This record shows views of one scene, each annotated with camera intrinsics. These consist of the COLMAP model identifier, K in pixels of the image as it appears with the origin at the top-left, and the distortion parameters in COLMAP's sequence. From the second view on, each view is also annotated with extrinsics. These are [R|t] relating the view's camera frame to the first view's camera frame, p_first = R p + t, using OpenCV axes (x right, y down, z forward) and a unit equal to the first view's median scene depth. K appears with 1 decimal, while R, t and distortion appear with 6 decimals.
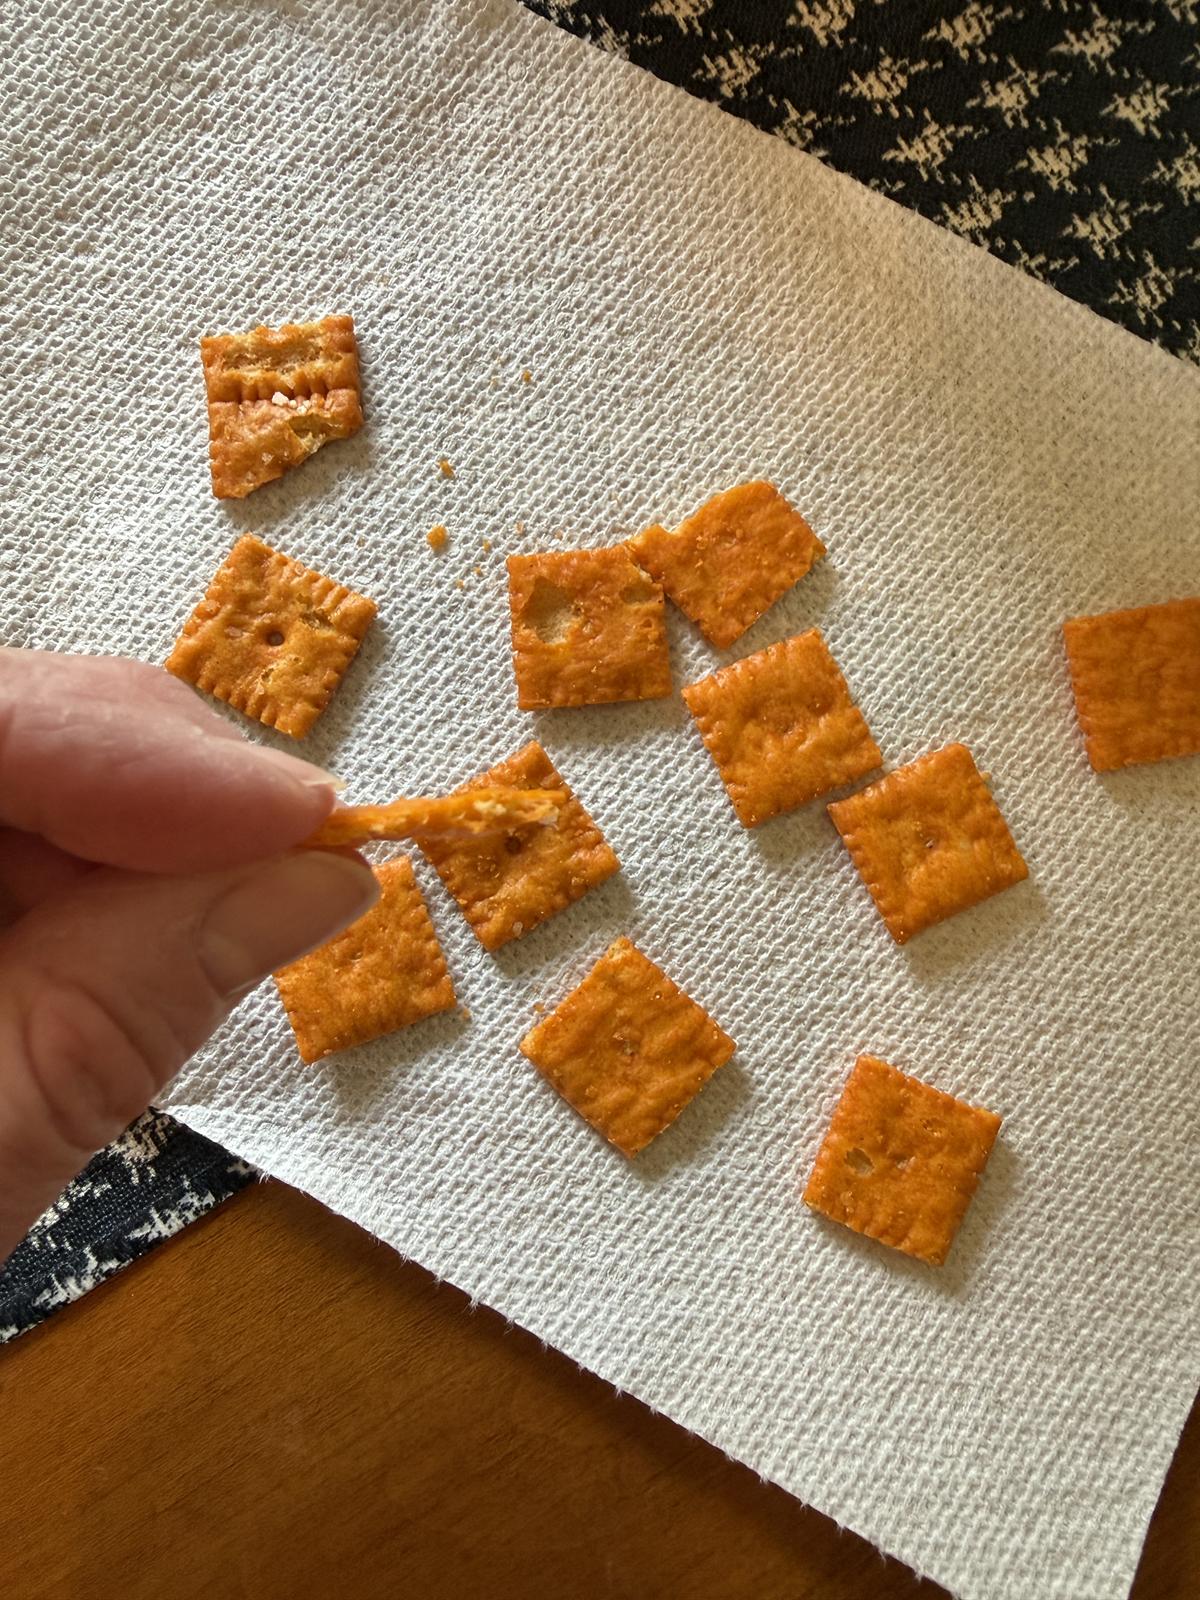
lens RADIAL K [[1139.9, 0, 591.0], [0, 1139.9, 683.1], [0, 0, 1]] dist [-0.005447, 0.002854]
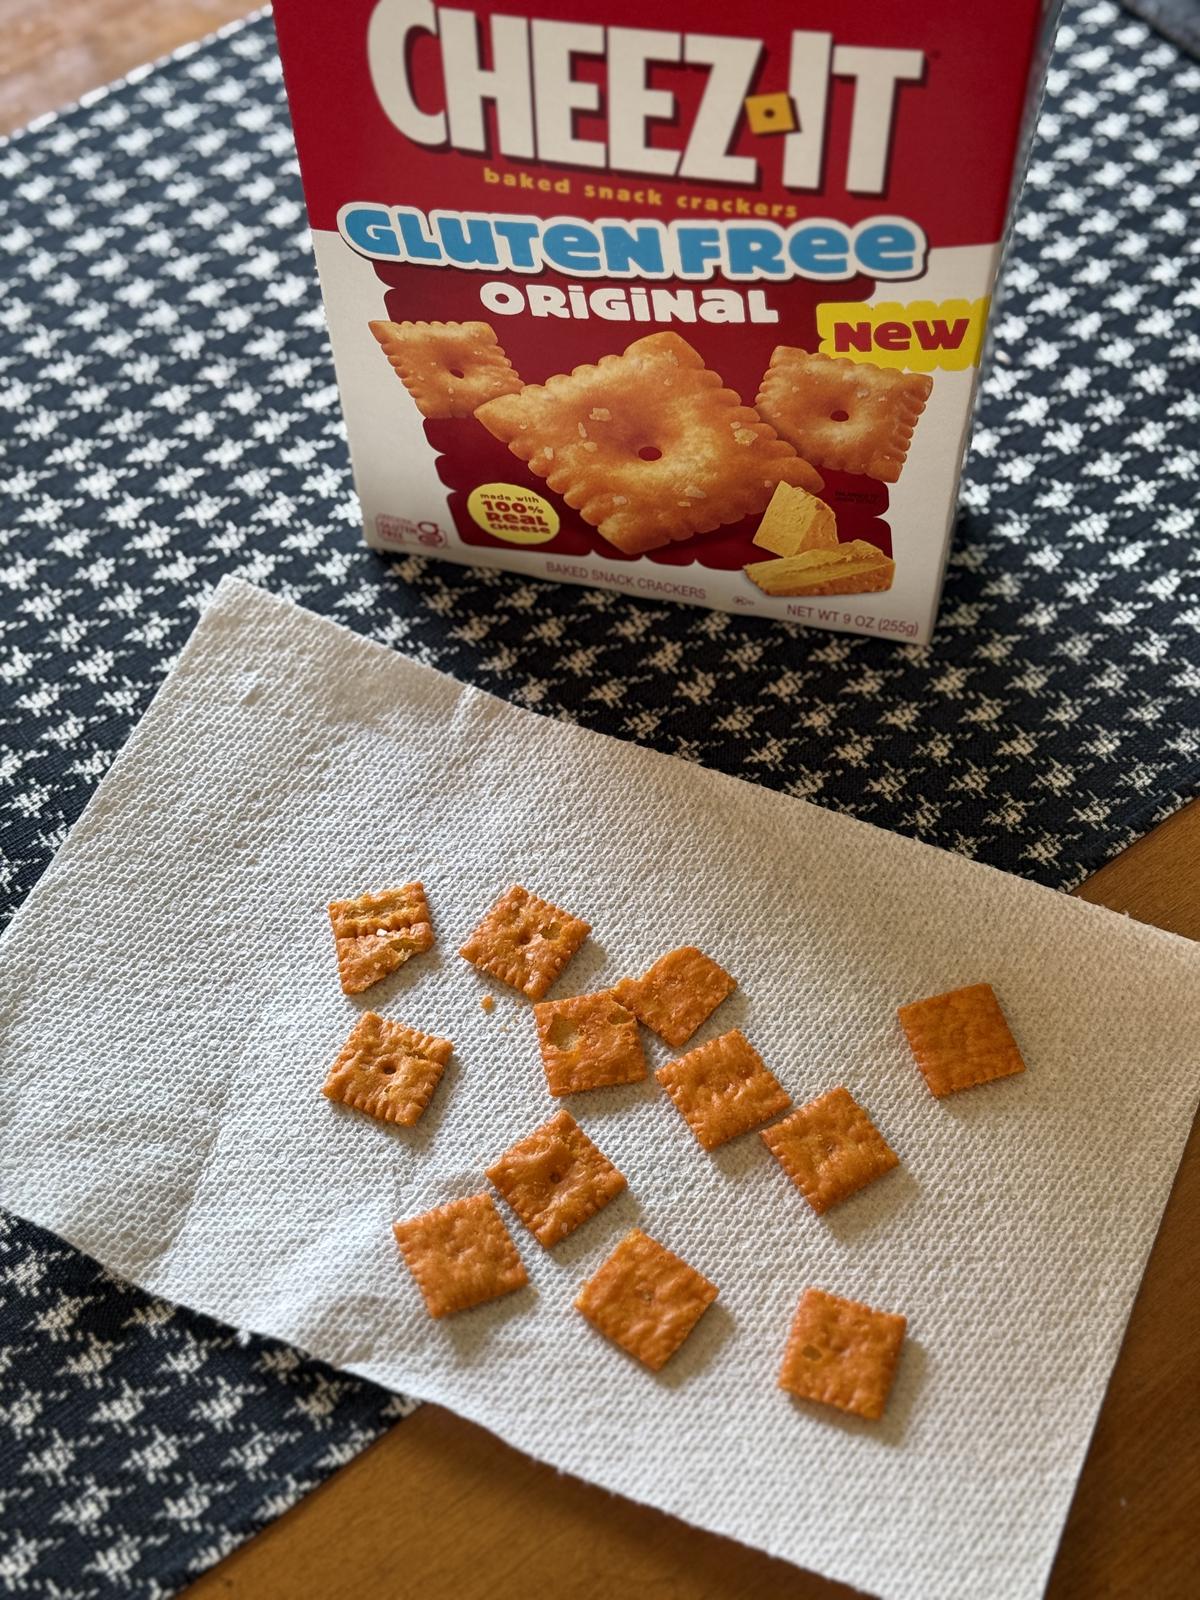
lens RADIAL K [[2224.5, 0, 600.0], [0, 2224.5, 800.0], [0, 0, 1]] dist [0.138294, -0.581954]
pose [[0.993631, -0.109281, 0.027488, -0.035489], [0.109339, 0.875995, -0.469763, 1.071339], [0.027257, 0.469776, 0.882365, -1.801548]]
